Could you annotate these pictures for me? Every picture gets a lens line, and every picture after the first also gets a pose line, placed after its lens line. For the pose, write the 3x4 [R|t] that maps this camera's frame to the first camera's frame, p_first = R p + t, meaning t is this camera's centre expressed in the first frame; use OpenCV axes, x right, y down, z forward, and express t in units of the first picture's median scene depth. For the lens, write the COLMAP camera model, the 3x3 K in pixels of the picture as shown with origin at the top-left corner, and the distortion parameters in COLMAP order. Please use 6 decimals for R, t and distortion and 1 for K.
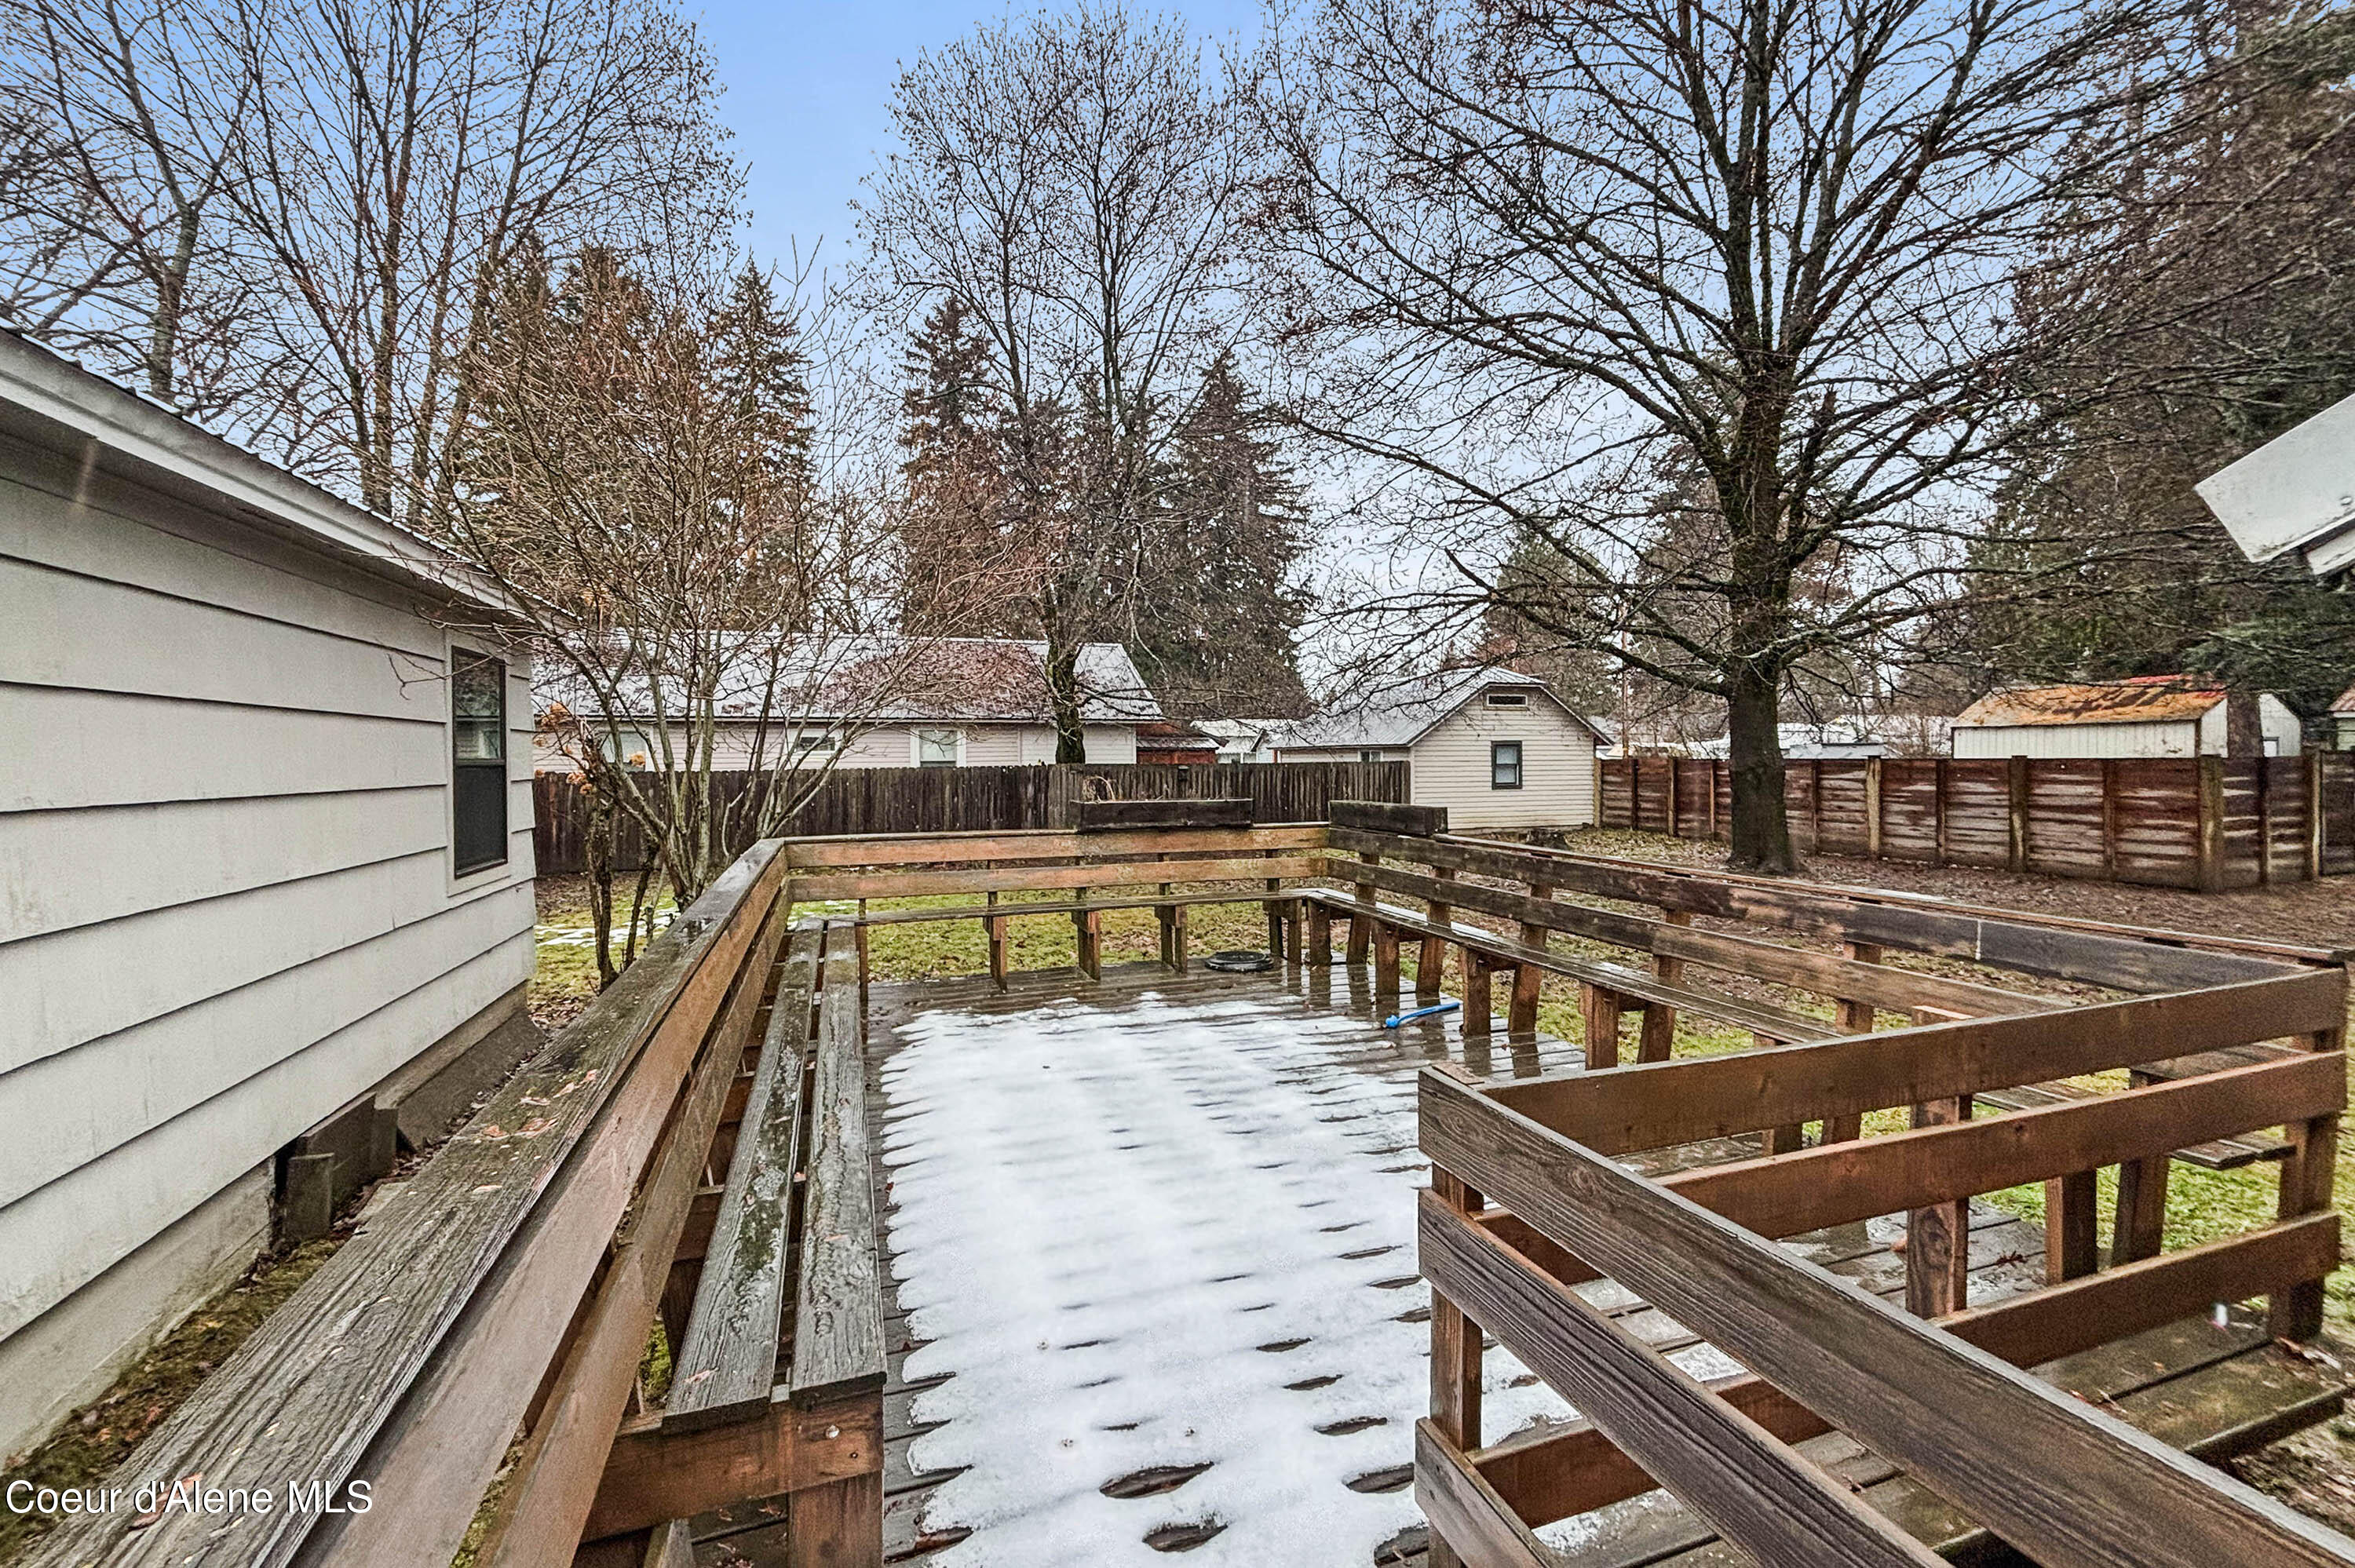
lens RADIAL K [[940.6, 0, 1183.0], [0, 940.6, 754.8], [0, 0, 1]] dist [0.001411, -0.000286]
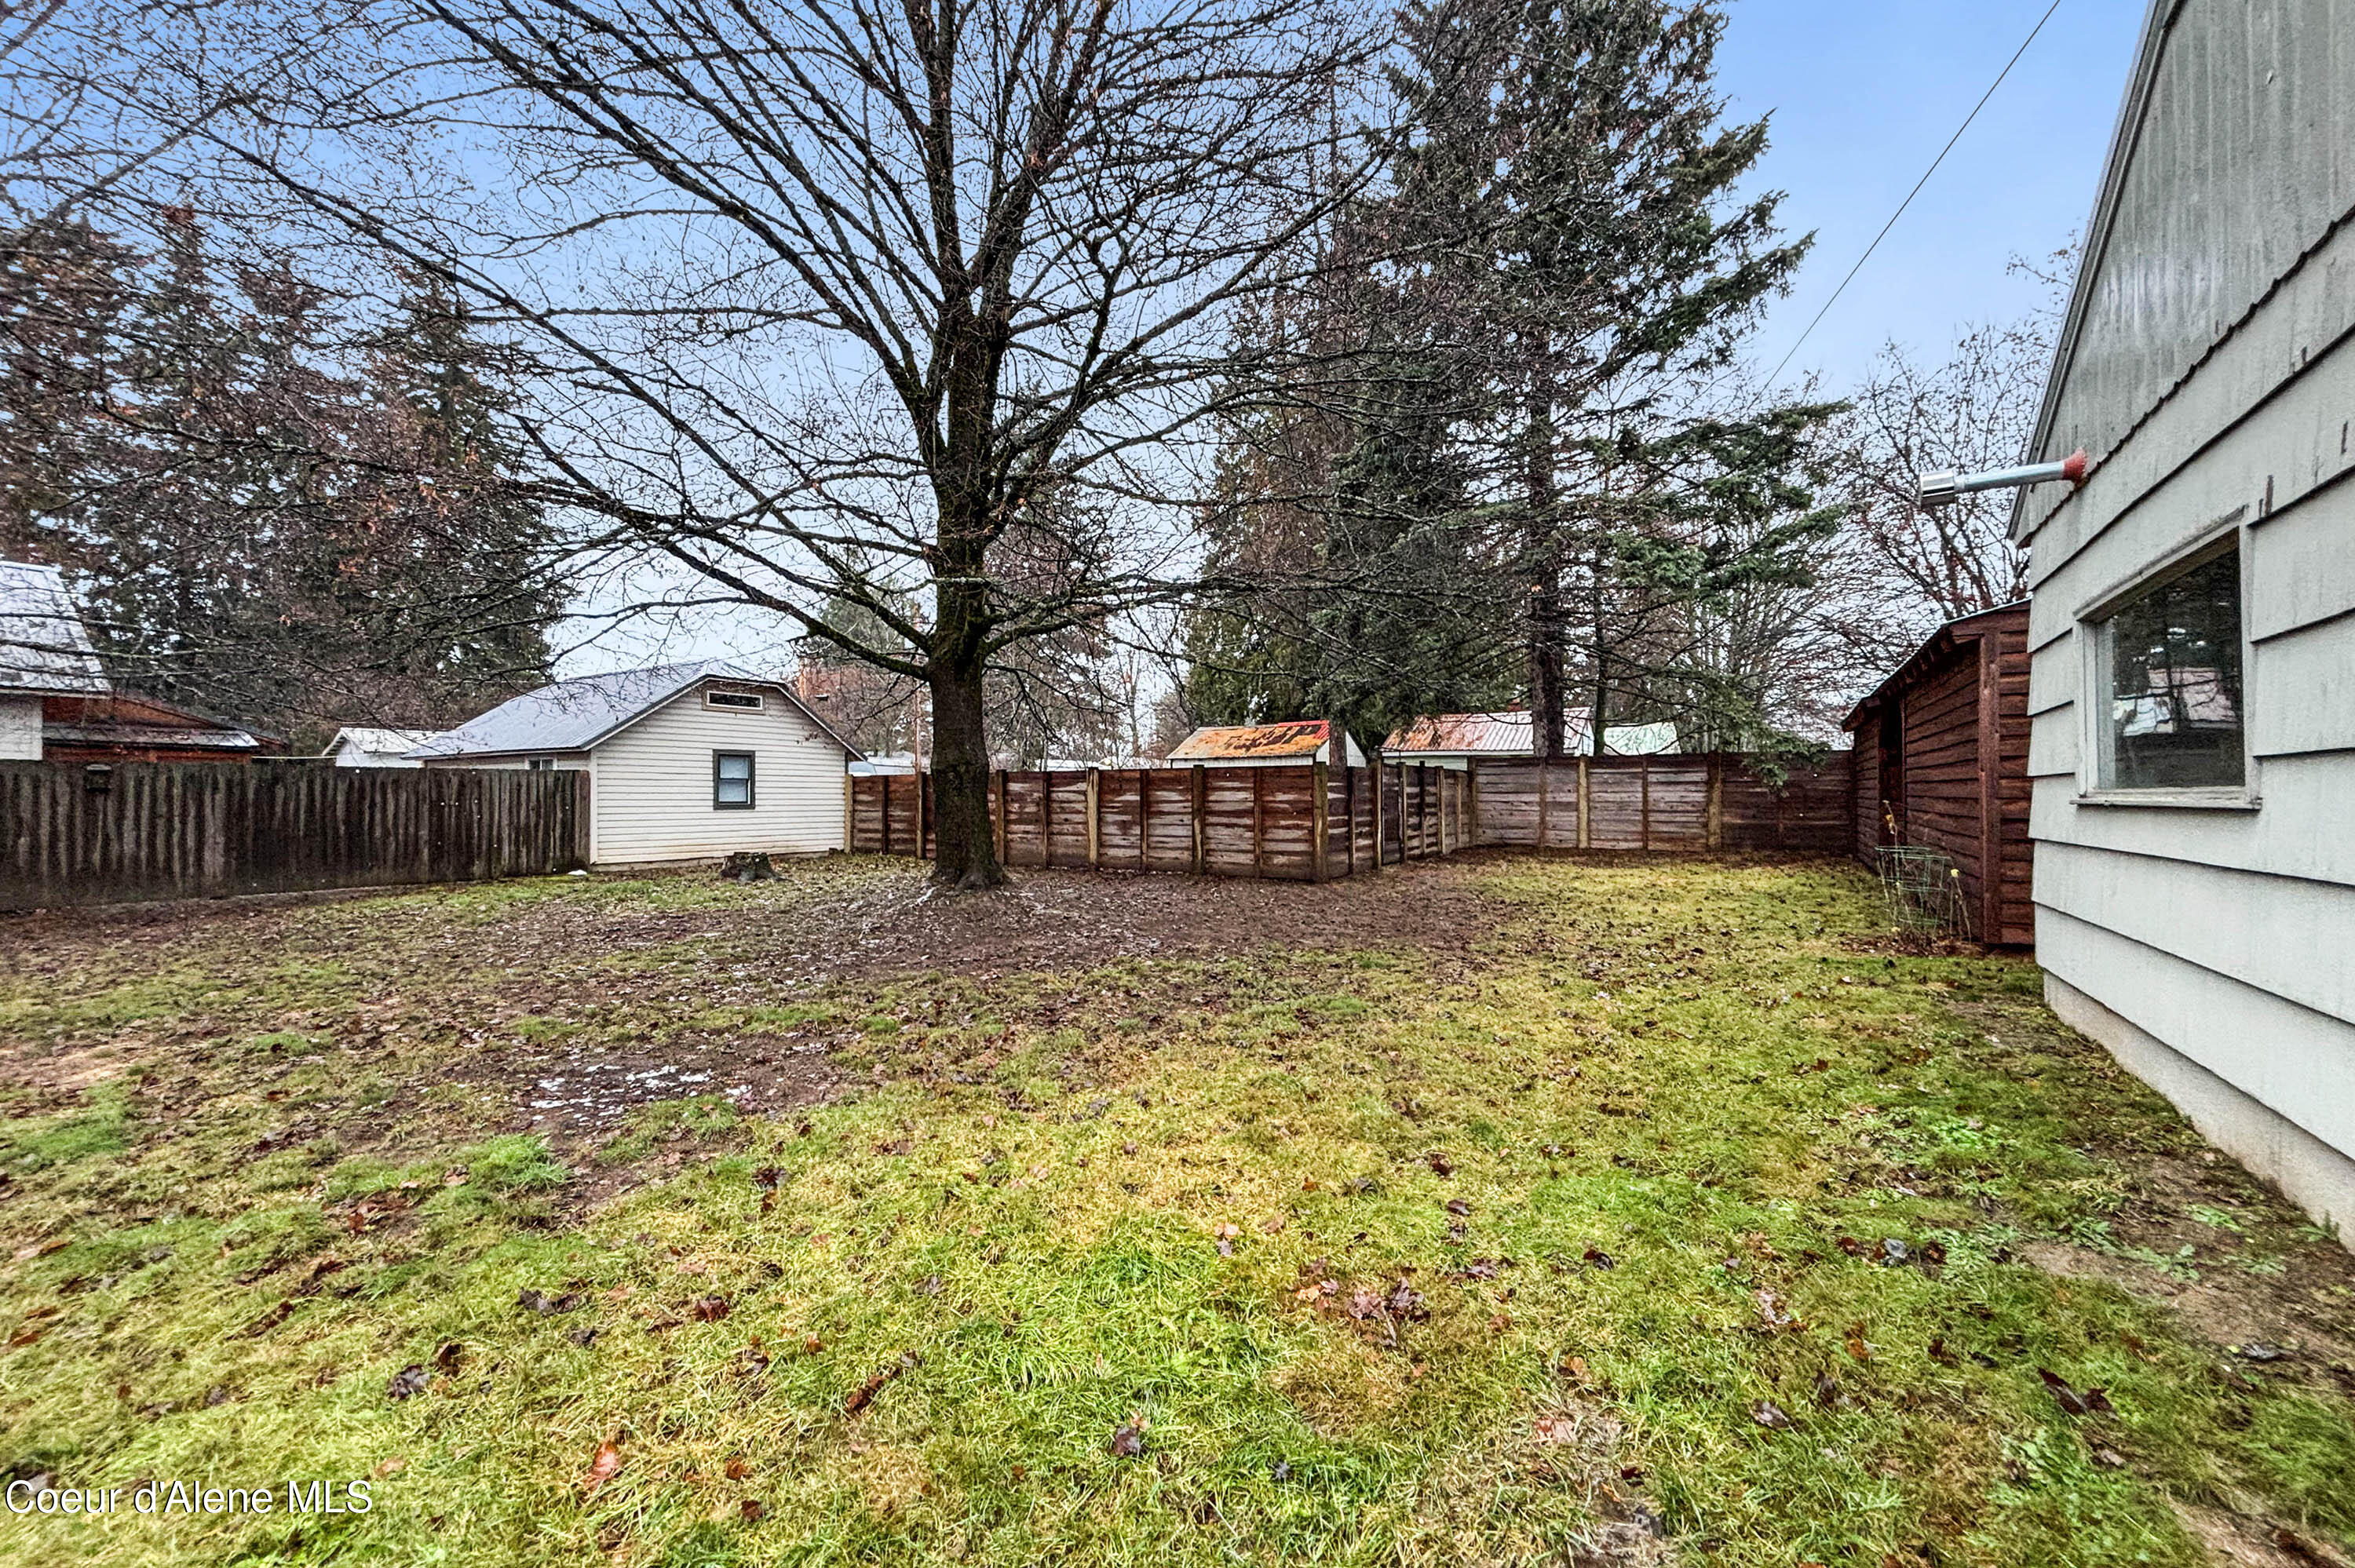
lens RADIAL K [[940.6, 0, 1183.0], [0, 940.6, 754.8], [0, 0, 1]] dist [0.001411, -0.000286]
pose [[0.777183, 0.030986, 0.628512, 0.187990], [-0.003627, 0.998991, -0.044766, 0.034687], [-0.629265, 0.032512, 0.776511, 0.167818]]
